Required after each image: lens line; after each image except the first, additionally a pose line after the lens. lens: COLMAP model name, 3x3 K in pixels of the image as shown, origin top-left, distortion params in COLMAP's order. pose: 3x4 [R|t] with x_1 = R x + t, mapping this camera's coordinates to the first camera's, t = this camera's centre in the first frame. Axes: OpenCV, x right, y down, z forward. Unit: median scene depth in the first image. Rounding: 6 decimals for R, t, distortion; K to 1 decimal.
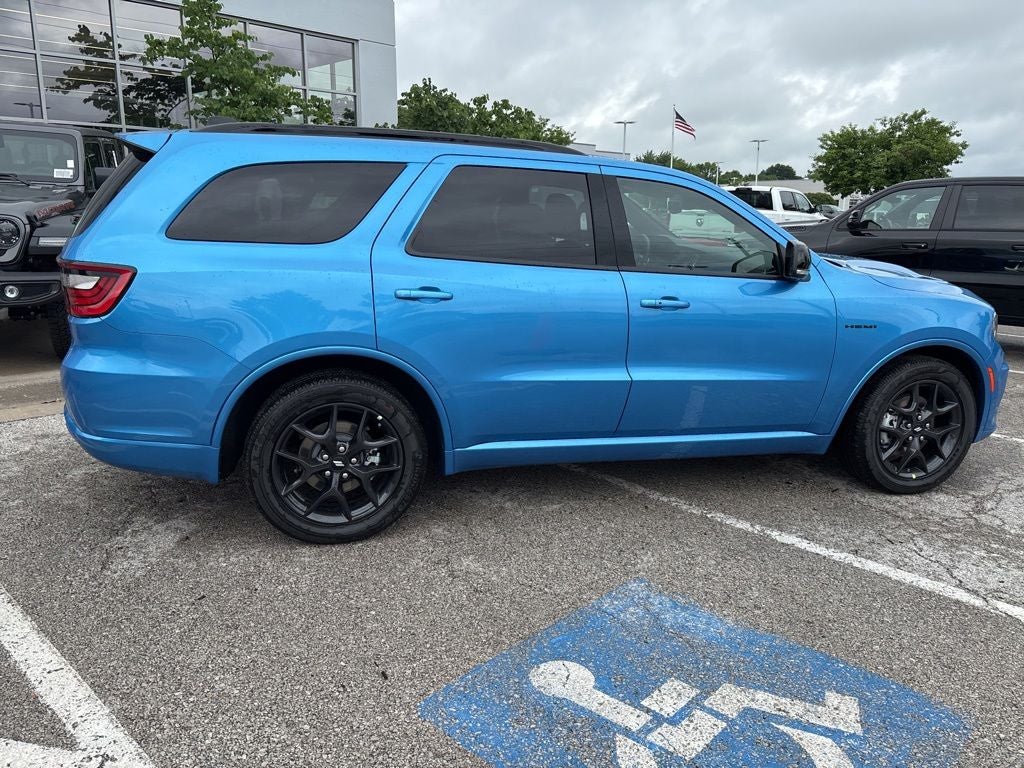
lens RADIAL K [[773.9, 0, 507.3], [0, 773.9, 373.6], [0, 0, 1]] dist [0.046785, -0.053685]
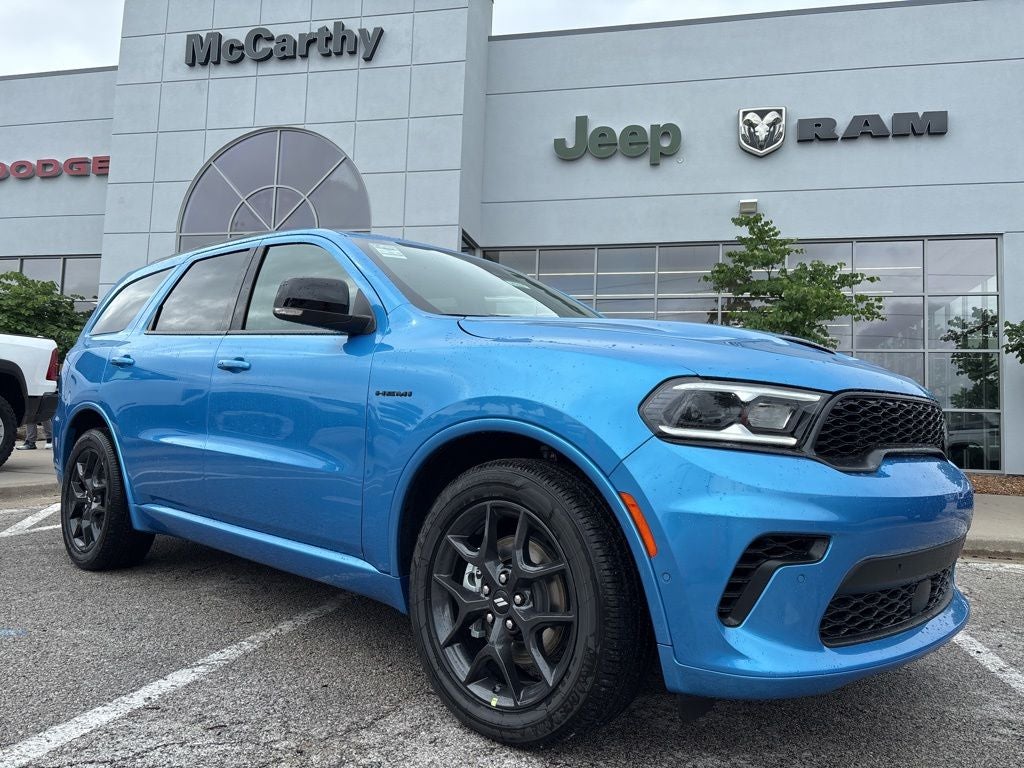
lens RADIAL K [[773.9, 0, 517.0], [0, 773.9, 386.8], [0, 0, 1]] dist [0.046785, -0.053685]
pose [[0.523354, -0.055105, -0.850332, 1.133698], [-0.208107, 0.959423, -0.190258, 0.035915], [0.826312, 0.276533, 0.490650, 0.840522]]
